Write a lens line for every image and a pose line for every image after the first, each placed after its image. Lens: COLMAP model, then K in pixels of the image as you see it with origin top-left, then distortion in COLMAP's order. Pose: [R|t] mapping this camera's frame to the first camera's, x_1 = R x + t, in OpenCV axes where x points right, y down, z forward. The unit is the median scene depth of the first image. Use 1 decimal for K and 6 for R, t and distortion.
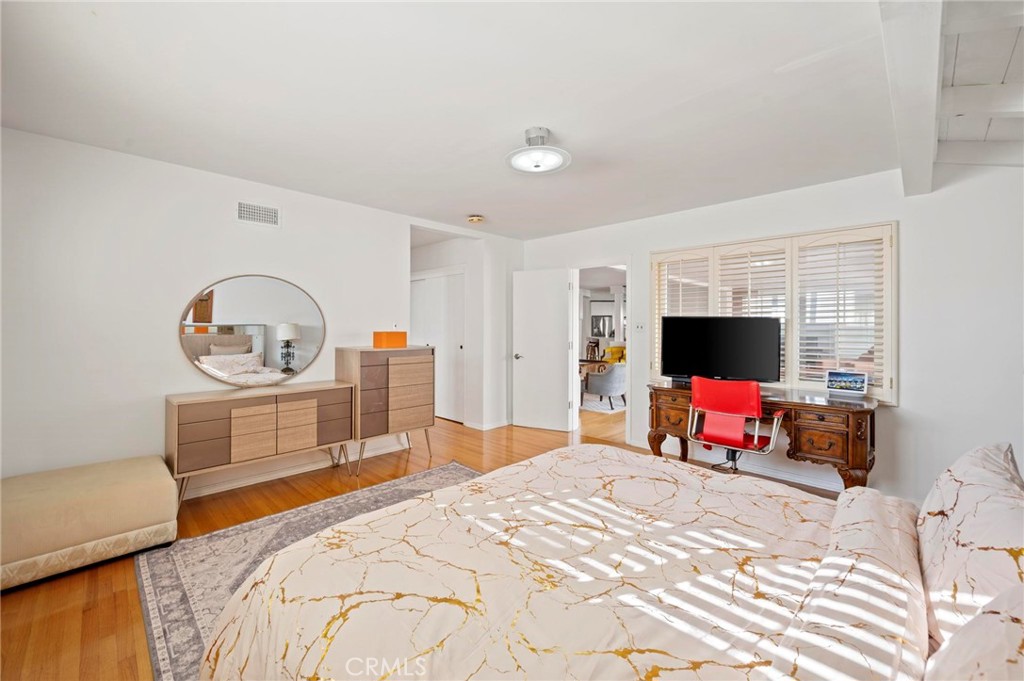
lens RADIAL K [[411.2, 0, 508.0], [0, 411.2, 330.2], [0, 0, 1]] dist [0.000871, 0.000339]
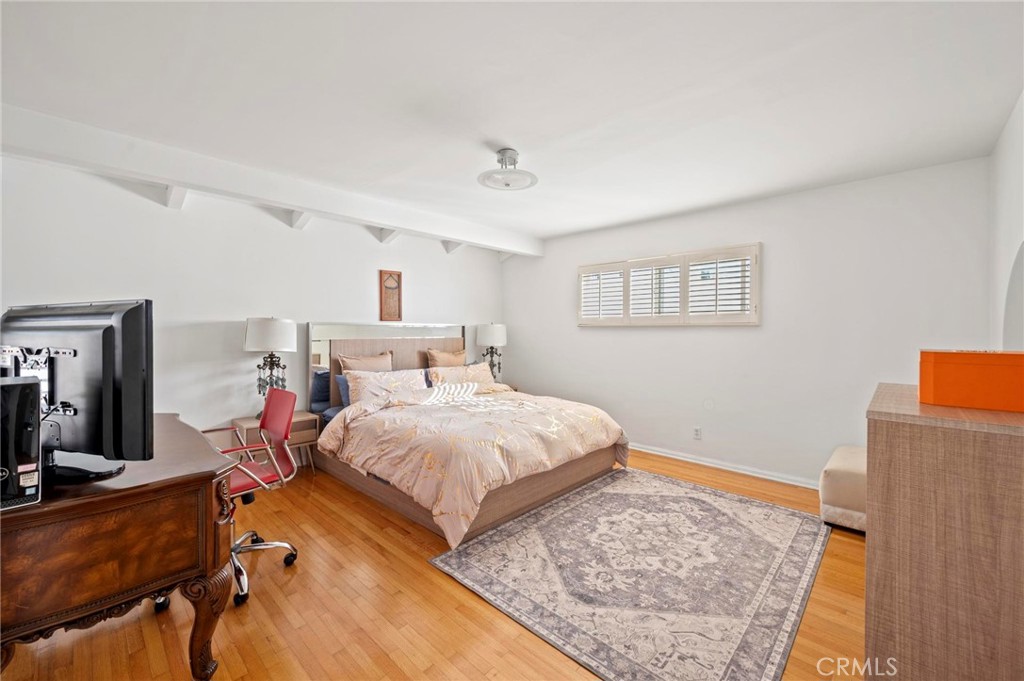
lens RADIAL K [[411.2, 0, 509.9], [0, 411.2, 337.9], [0, 0, 1]] dist [0.000871, 0.000339]
pose [[-0.999873, 0.000506, -0.015922, 0.072882], [0.000250, 0.999871, 0.016085, -0.016139], [0.015928, 0.016079, -0.999744, 1.934301]]
